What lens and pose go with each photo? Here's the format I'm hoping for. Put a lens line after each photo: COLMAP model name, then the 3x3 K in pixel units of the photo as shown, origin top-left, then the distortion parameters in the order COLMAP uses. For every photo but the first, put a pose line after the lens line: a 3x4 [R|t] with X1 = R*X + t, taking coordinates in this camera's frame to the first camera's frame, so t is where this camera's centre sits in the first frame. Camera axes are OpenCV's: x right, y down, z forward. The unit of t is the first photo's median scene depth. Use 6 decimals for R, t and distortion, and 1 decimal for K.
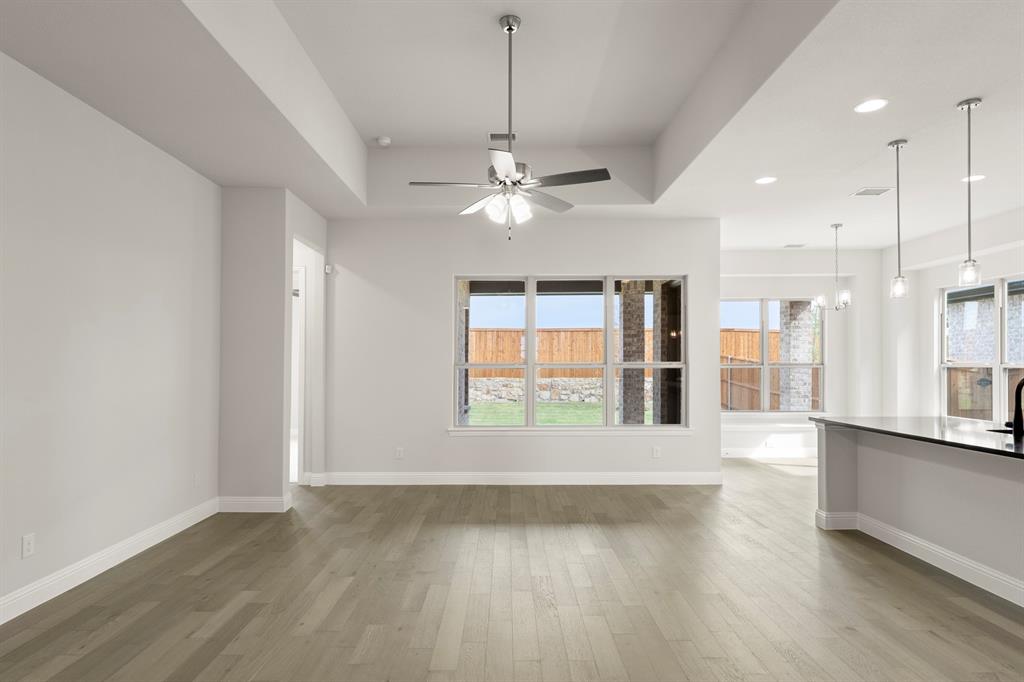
lens RADIAL K [[551.8, 0, 499.8], [0, 551.8, 357.3], [0, 0, 1]] dist [-0.002061, -0.000650]
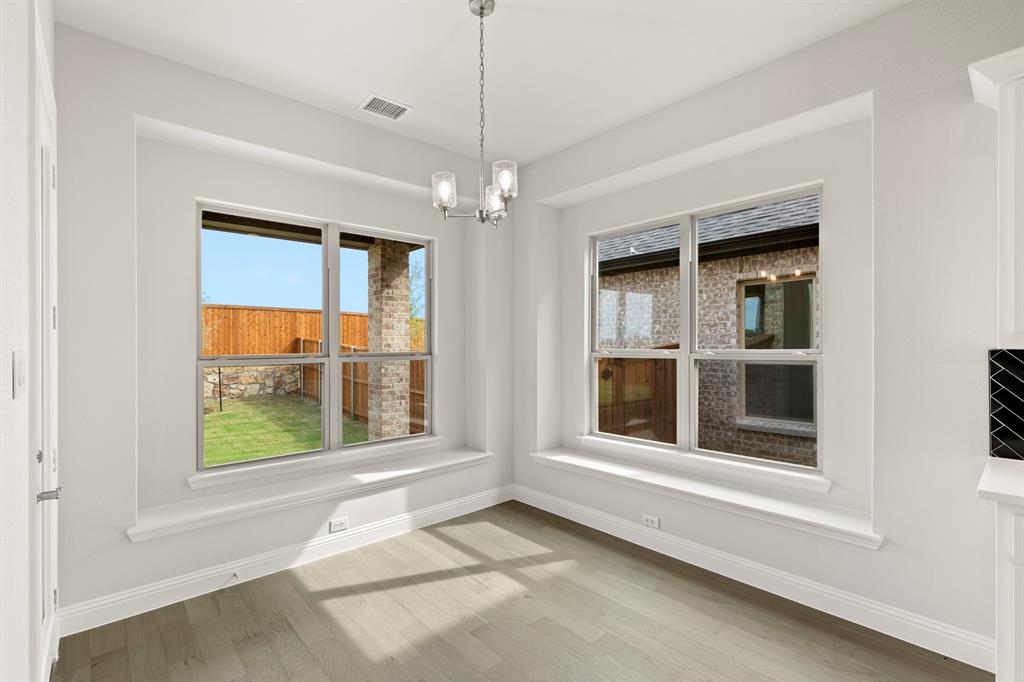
lens RADIAL K [[470.1, 0, 512.1], [0, 470.1, 344.5], [0, 0, 1]] dist [0.000674, 0.000096]
pose [[0.734818, -0.000312, 0.678264, 0.252746], [-0.002857, 0.999990, 0.003556, 0.000475], [-0.678258, -0.004551, 0.734810, 0.466999]]
